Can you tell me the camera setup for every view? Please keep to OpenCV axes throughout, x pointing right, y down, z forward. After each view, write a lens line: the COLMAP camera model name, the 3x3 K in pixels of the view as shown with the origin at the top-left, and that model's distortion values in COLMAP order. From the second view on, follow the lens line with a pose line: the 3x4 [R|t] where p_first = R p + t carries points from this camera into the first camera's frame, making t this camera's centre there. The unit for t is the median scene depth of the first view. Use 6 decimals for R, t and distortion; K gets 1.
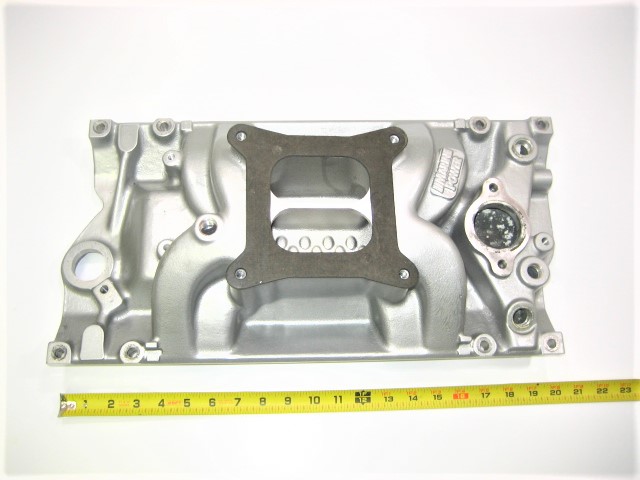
lens RADIAL K [[632.4, 0, 320.0], [0, 632.4, 240.0], [0, 0, 1]] dist [-0.013374, -0.007944]
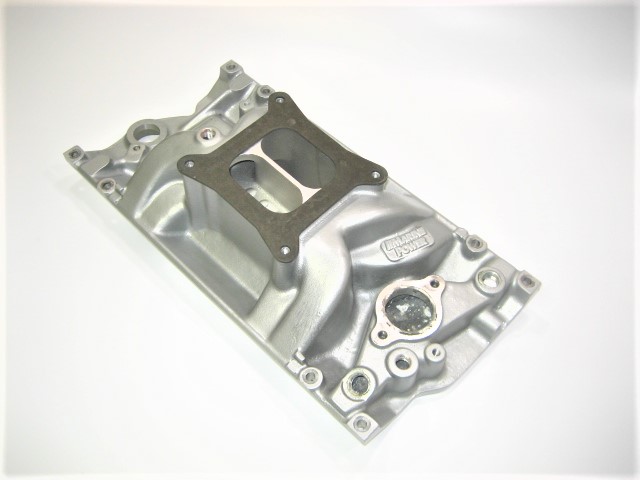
lens RADIAL K [[641.8, 0, 320.0], [0, 641.8, 240.0], [0, 0, 1]] dist [0.000768, 0.000571]
pose [[0.696181, 0.576907, -0.427211, 0.563795], [-0.677219, 0.725212, -0.124264, 0.122487], [0.238130, 0.375826, 0.895572, 0.008608]]
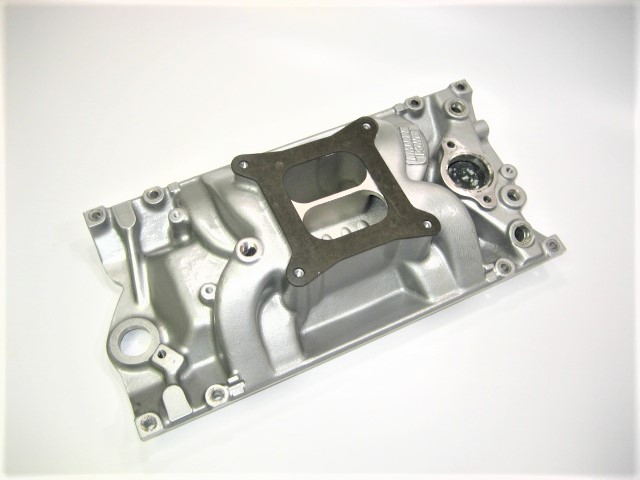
lens RADIAL K [[632.7, 0, 320.0], [0, 632.7, 240.0], [0, 0, 1]] dist [0.004543, 0.003743]
pose [[0.912076, -0.353034, 0.208531, -0.256025], [0.379080, 0.919865, -0.100734, 0.107261], [-0.156258, 0.170927, 0.972814, -0.062990]]
